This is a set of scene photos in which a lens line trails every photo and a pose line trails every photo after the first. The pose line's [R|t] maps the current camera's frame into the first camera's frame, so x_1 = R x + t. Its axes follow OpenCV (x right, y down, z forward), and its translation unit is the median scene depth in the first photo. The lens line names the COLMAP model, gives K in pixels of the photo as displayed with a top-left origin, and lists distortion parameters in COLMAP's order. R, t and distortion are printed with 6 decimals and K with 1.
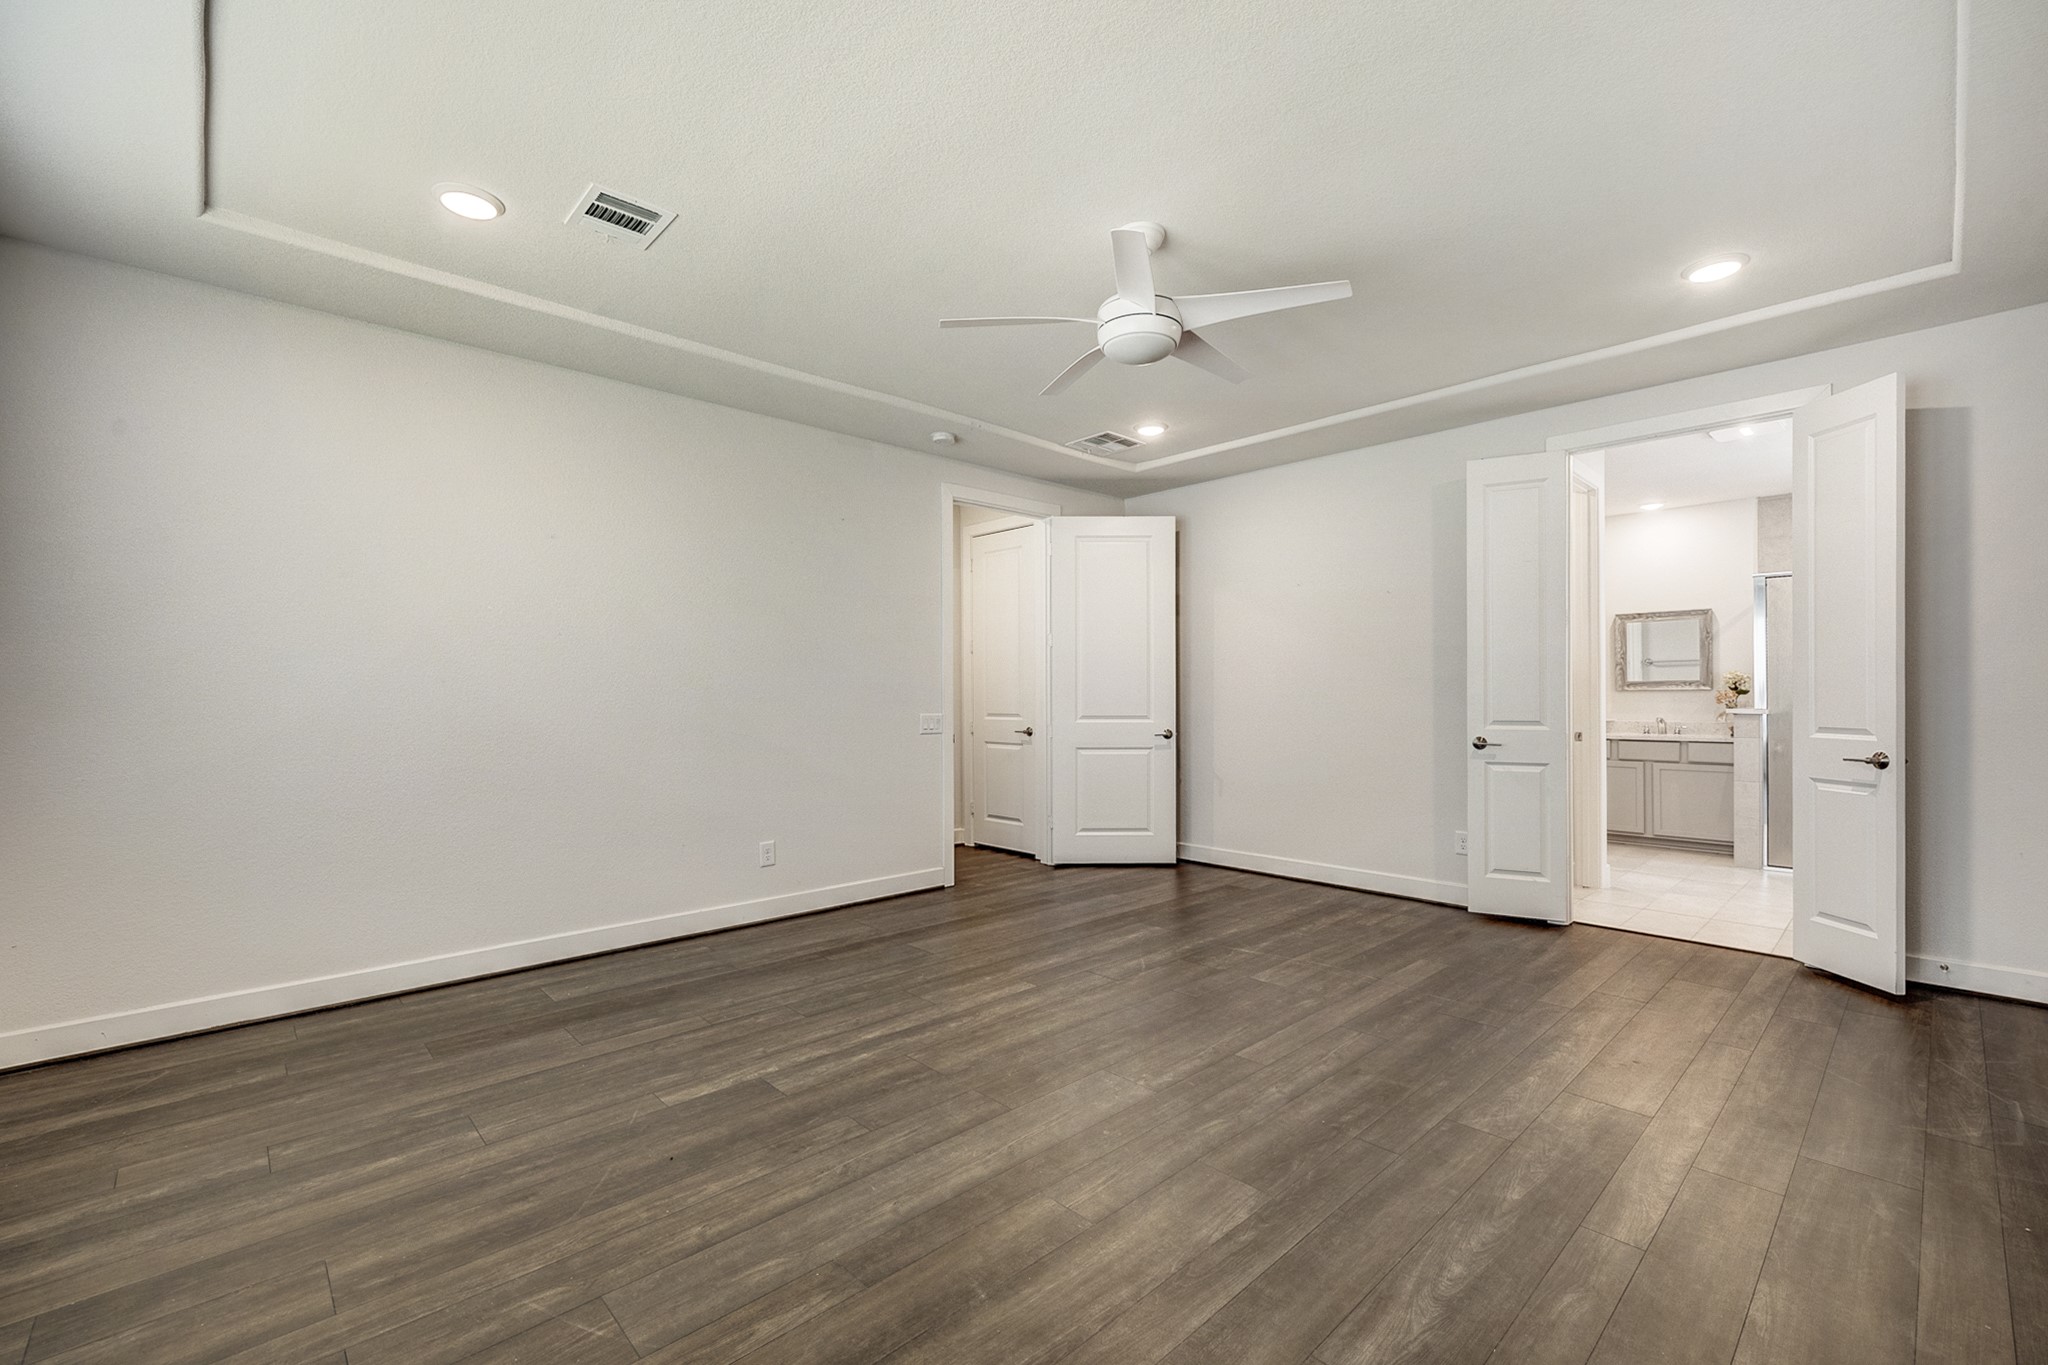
lens RADIAL K [[868.2, 0, 1029.0], [0, 868.2, 692.9], [0, 0, 1]] dist [0.001471, -0.000184]
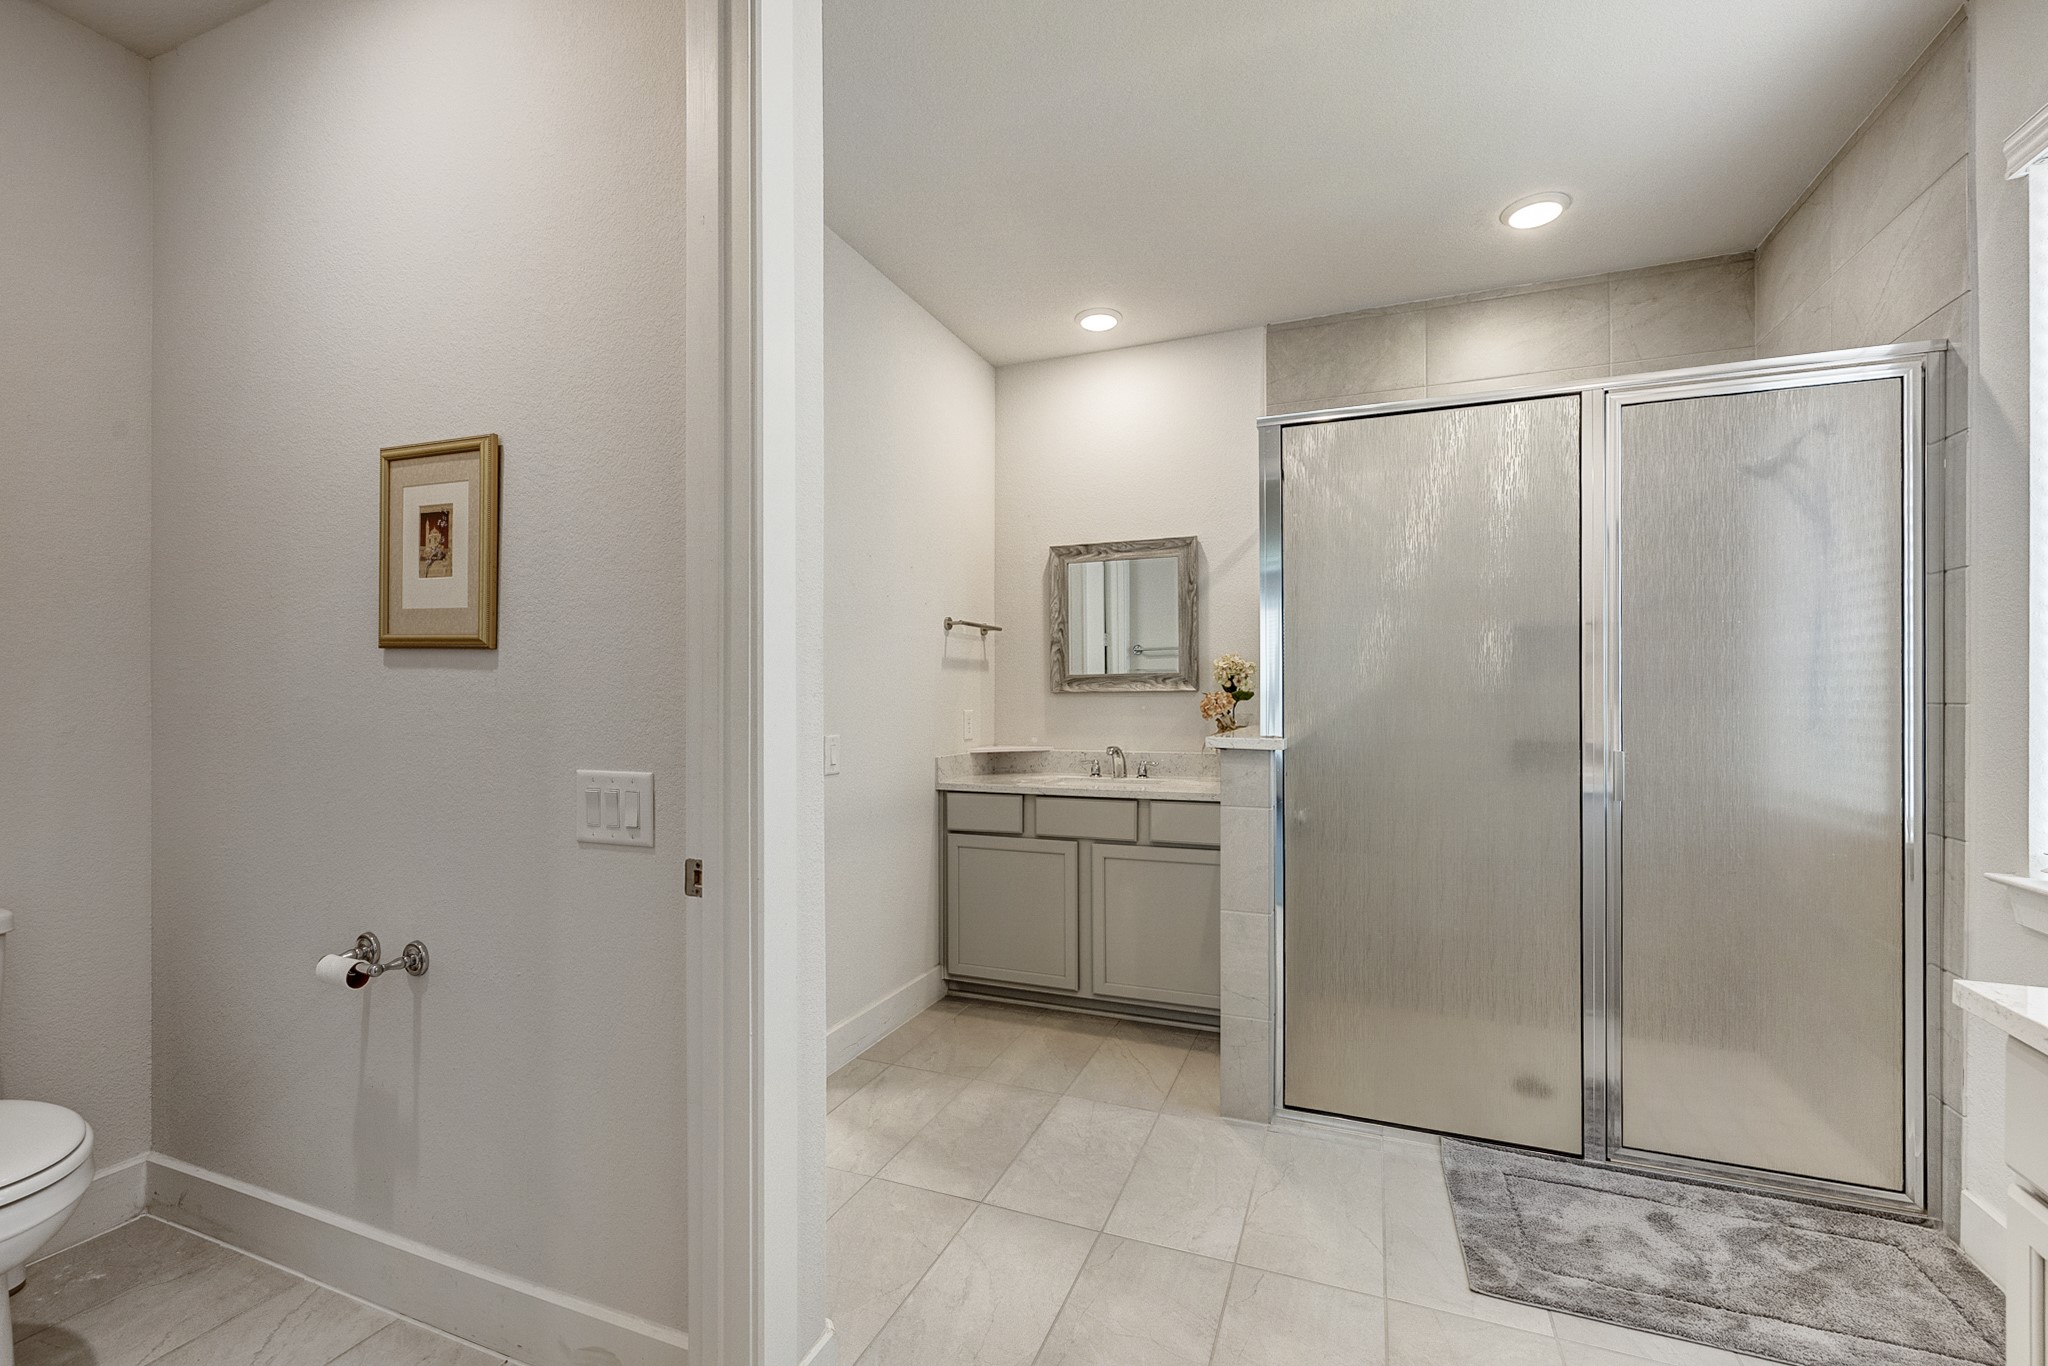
lens RADIAL K [[868.2, 0, 1029.0], [0, 868.2, 693.4], [0, 0, 1]] dist [0.001471, -0.000184]
pose [[0.909445, 0.001997, 0.415820, 0.778107], [-0.001772, 0.999998, -0.000927, -0.002663], [-0.415821, 0.000106, 0.909447, 0.925415]]
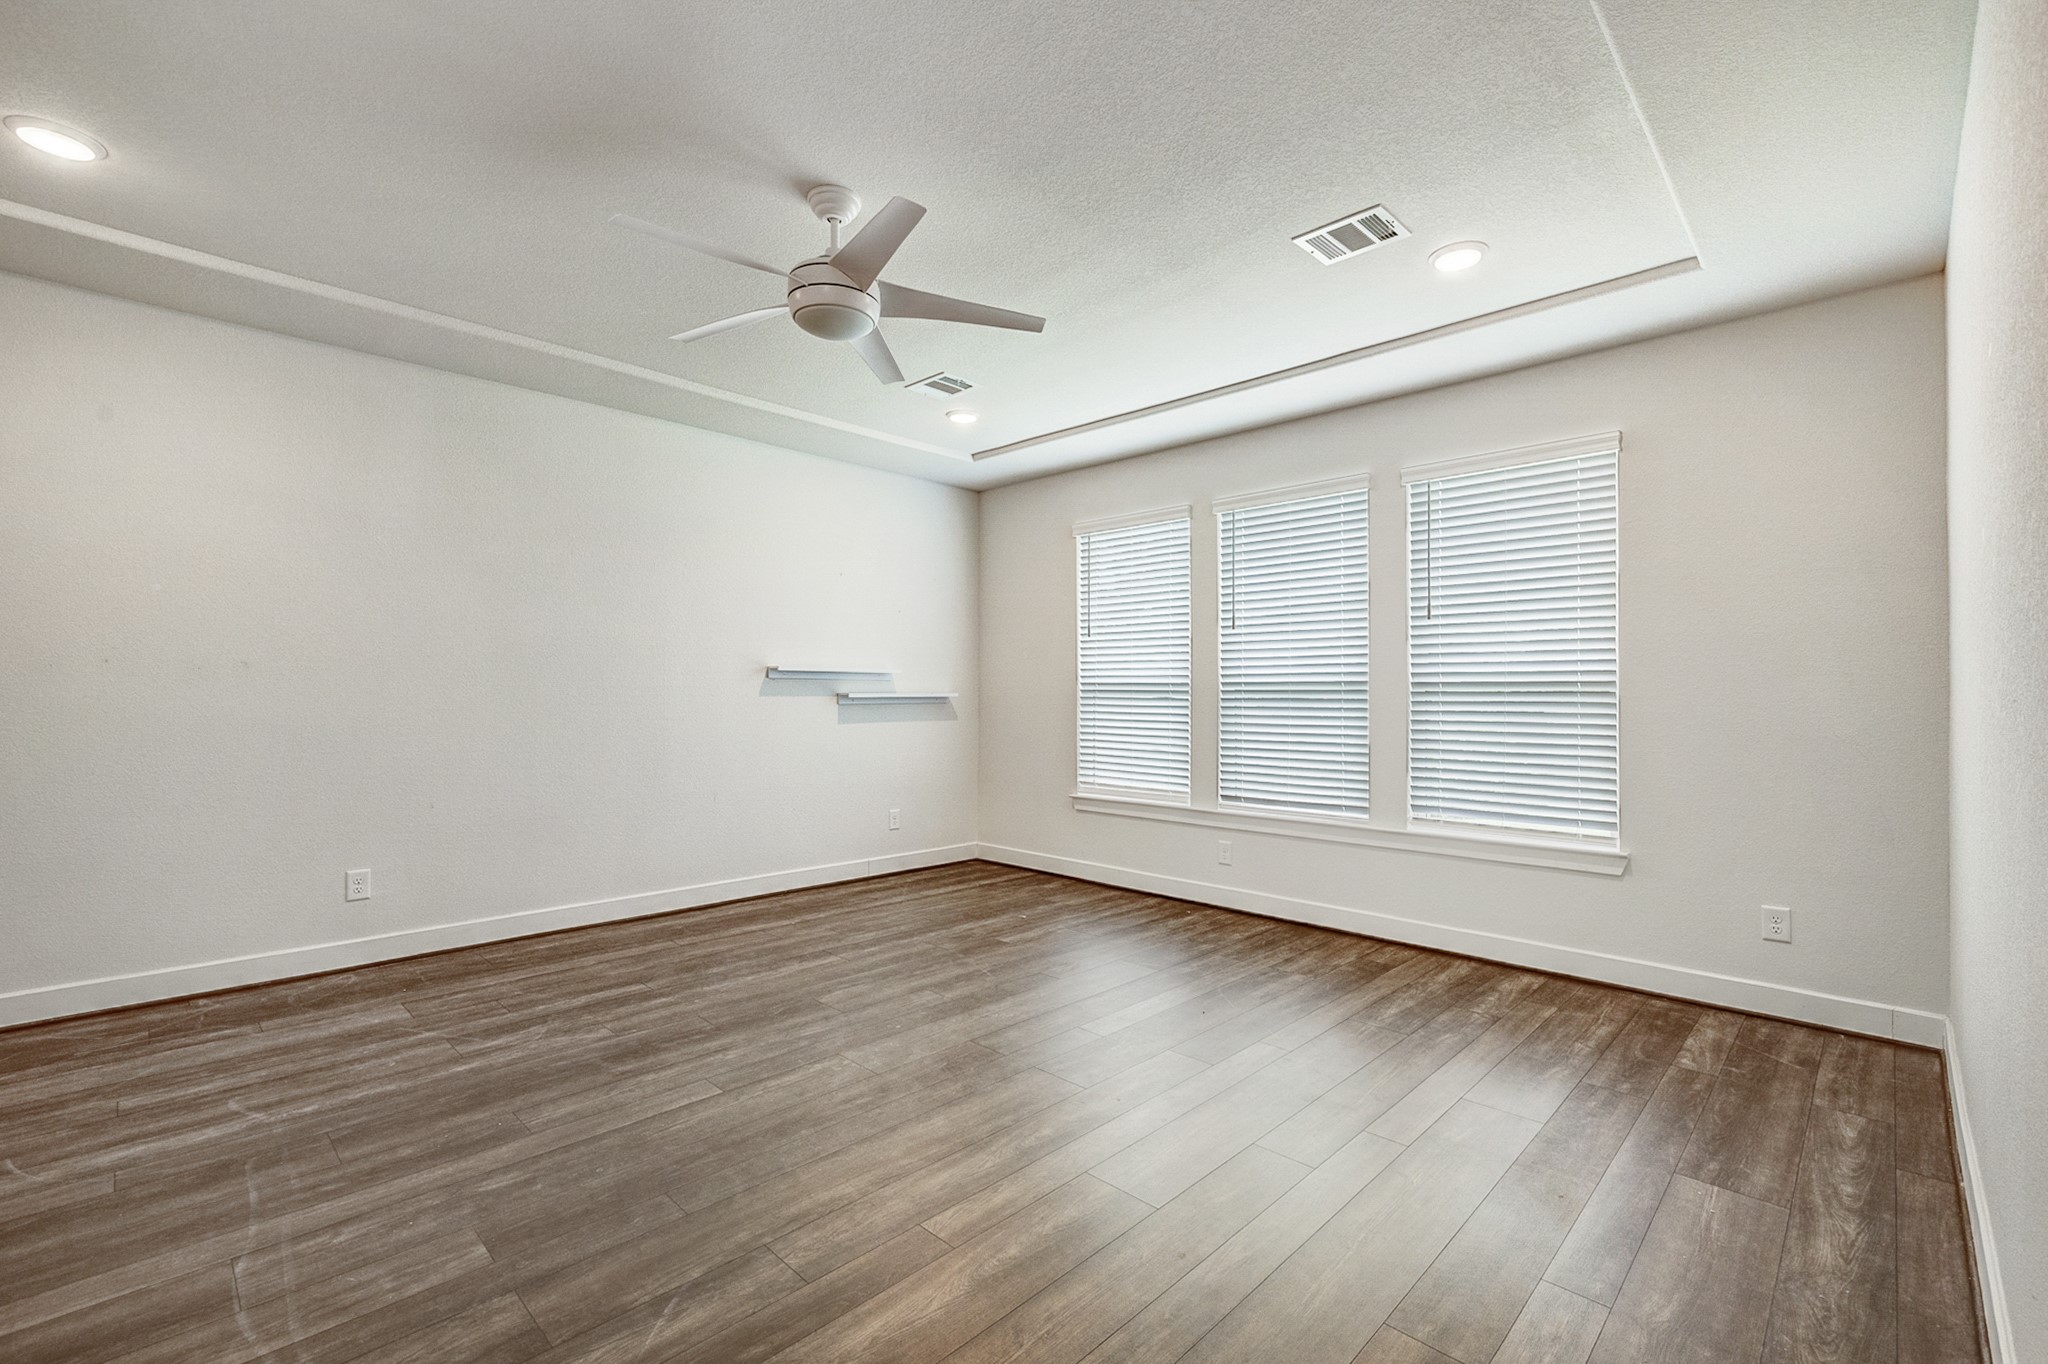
lens RADIAL K [[881.0, 0, 1020.7], [0, 881.0, 688.8], [0, 0, 1]] dist [0.001239, 0.000077]
pose [[-0.999478, -0.002322, -0.032216, -0.029630], [-0.002182, 0.999988, -0.004378, -0.000911], [0.032226, -0.004306, -0.999471, 1.315221]]
